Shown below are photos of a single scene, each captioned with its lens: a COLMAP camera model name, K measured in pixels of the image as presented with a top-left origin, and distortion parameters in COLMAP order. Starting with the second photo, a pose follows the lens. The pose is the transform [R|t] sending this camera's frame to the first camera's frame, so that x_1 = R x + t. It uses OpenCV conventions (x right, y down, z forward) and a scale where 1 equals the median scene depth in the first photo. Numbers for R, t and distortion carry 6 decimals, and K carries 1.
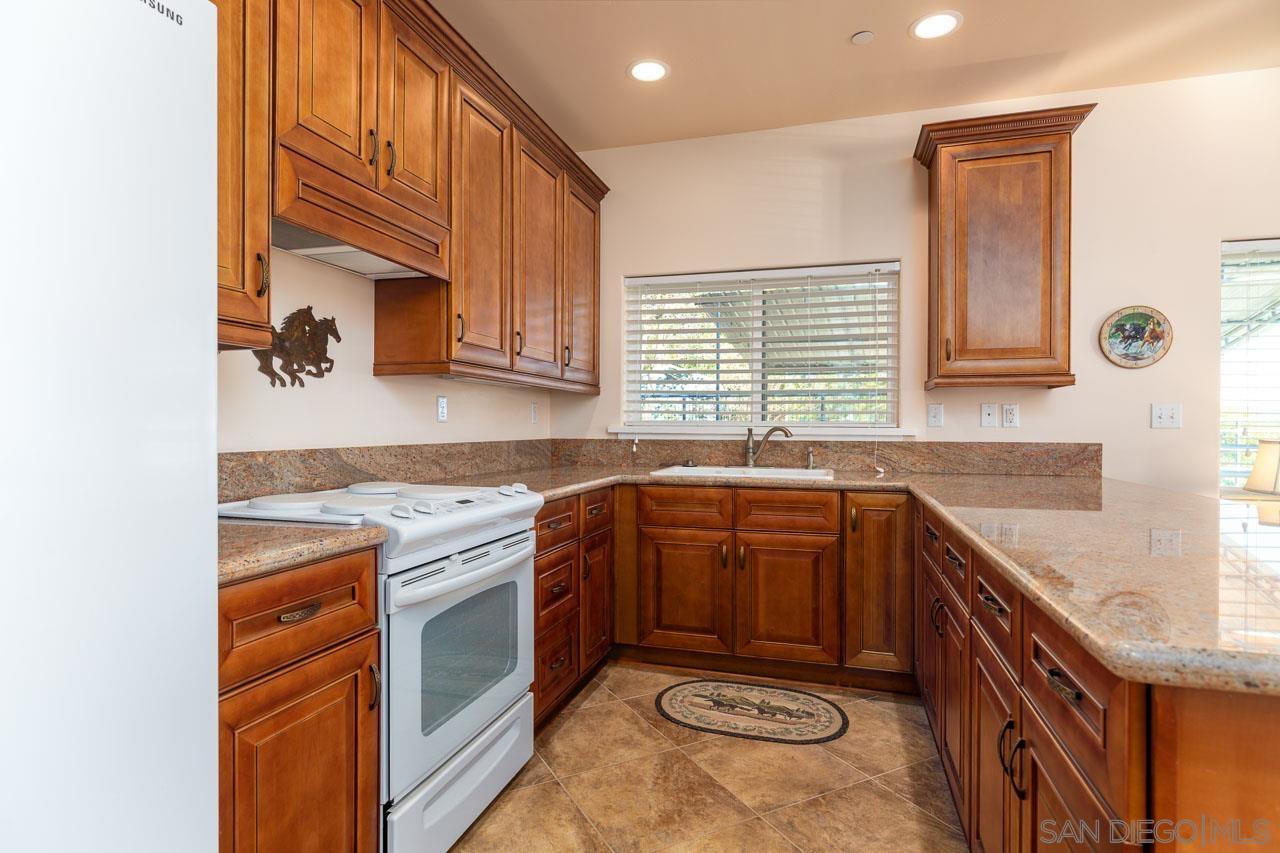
lens RADIAL K [[662.5, 0, 637.0], [0, 662.5, 428.6], [0, 0, 1]] dist [0.000140, 0.000178]
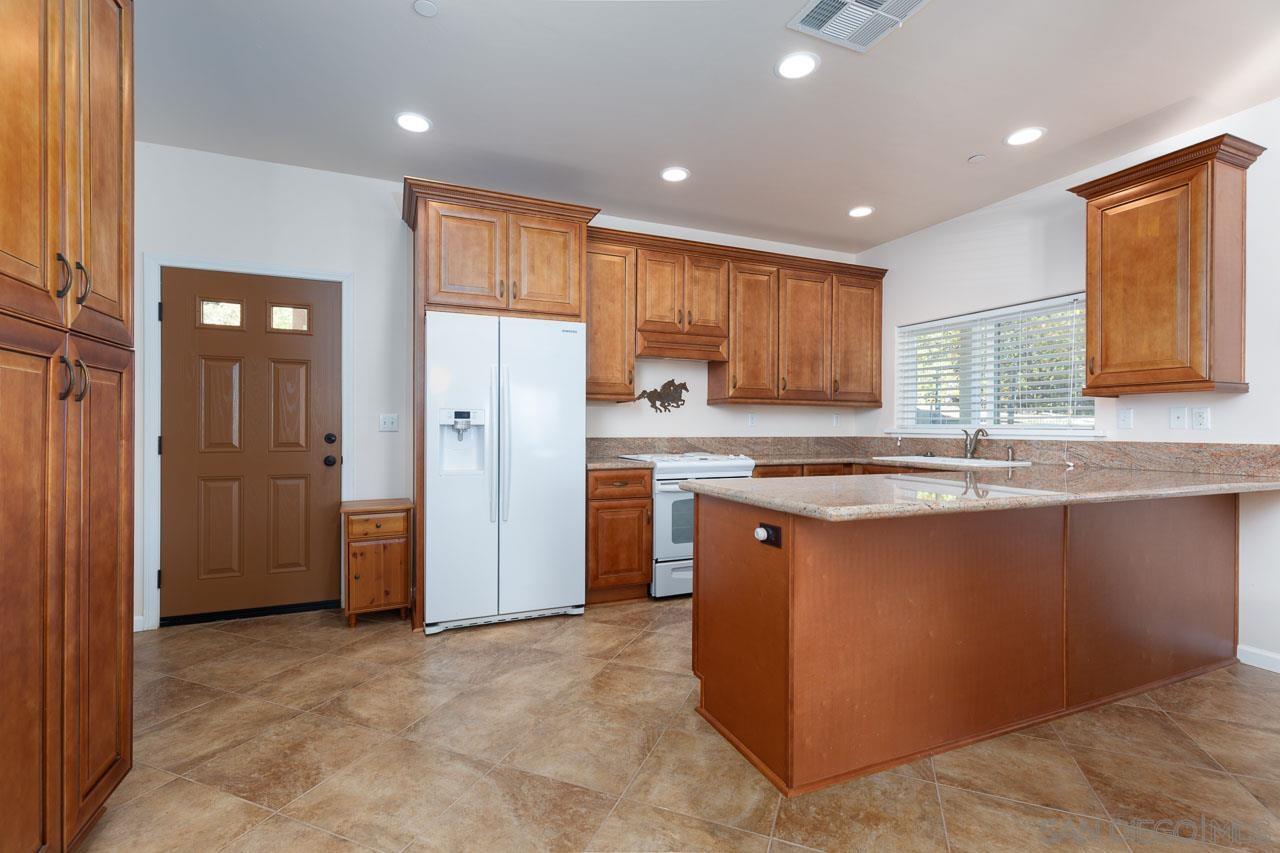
lens RADIAL K [[577.2, 0, 638.1], [0, 577.2, 430.4], [0, 0, 1]] dist [0.002198, 0.000233]
pose [[0.644033, 0.002630, -0.764993, 0.772808], [-0.004420, 0.999990, -0.000283, 0.004749], [0.764985, 0.003564, 0.644038, -0.346529]]
